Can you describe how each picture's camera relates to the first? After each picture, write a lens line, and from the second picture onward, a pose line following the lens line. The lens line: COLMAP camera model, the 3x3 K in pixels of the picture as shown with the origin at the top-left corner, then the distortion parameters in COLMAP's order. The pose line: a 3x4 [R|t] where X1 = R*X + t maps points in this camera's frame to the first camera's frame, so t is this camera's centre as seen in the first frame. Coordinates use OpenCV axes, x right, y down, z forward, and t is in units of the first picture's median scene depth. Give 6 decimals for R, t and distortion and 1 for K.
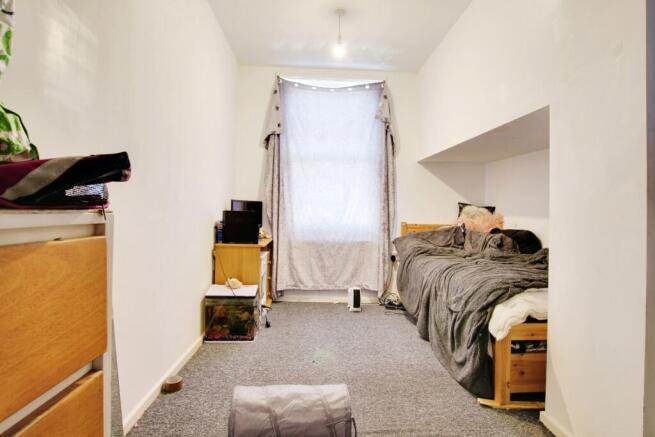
lens RADIAL K [[345.1, 0, 327.6], [0, 345.1, 216.2], [0, 0, 1]] dist [-0.022810, 0.000882]
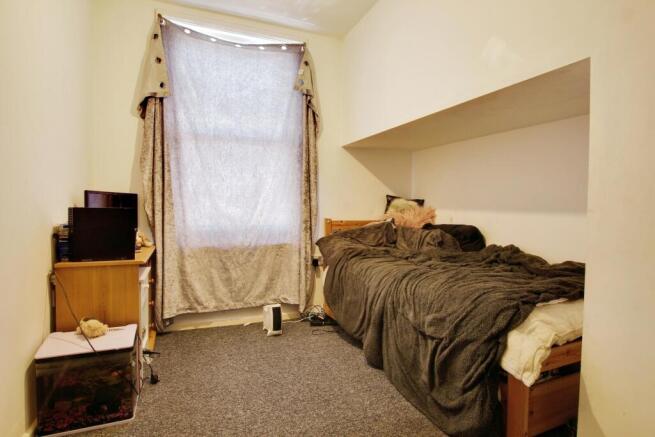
lens RADIAL K [[345.1, 0, 327.6], [0, 345.1, 216.2], [0, 0, 1]] dist [-0.022810, 0.000882]
pose [[0.945216, -0.020842, 0.325779, -0.054510], [0.016401, 0.999731, 0.016372, -0.002555], [-0.326033, -0.010132, 0.945304, 0.226147]]
